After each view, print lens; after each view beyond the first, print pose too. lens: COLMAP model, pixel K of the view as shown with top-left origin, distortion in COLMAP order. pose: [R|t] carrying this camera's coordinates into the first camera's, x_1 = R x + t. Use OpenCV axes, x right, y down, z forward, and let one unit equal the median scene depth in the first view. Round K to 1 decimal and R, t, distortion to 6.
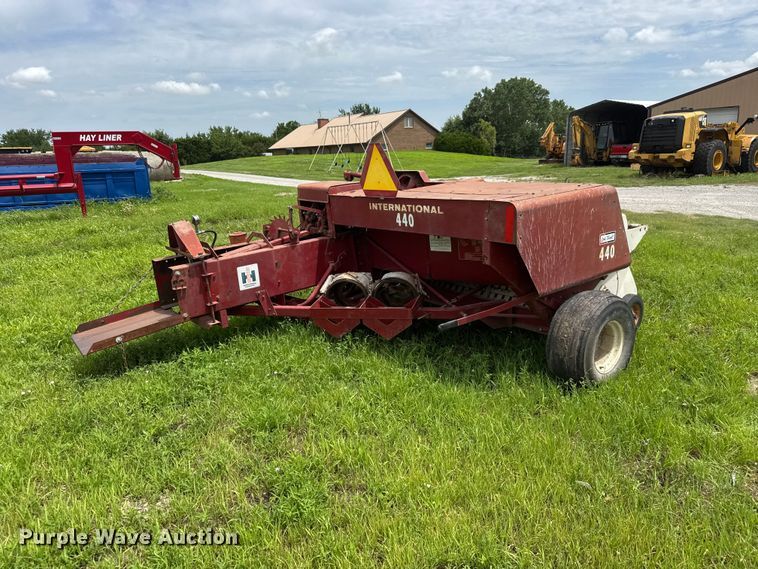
lens RADIAL K [[552.6, 0, 382.7], [0, 552.6, 283.4], [0, 0, 1]] dist [0.032121, -0.036293]
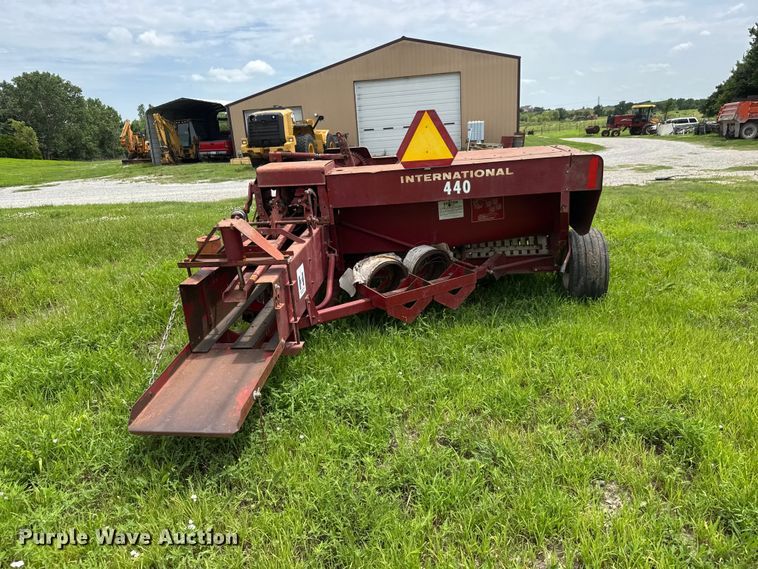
lens RADIAL K [[552.6, 0, 379.2], [0, 552.6, 284.0], [0, 0, 1]] dist [0.032121, -0.036293]
pose [[0.696361, -0.202923, 0.688406, -0.109495], [0.205260, 0.975440, 0.079901, -0.007249], [-0.687713, 0.085662, 0.720911, 0.052999]]
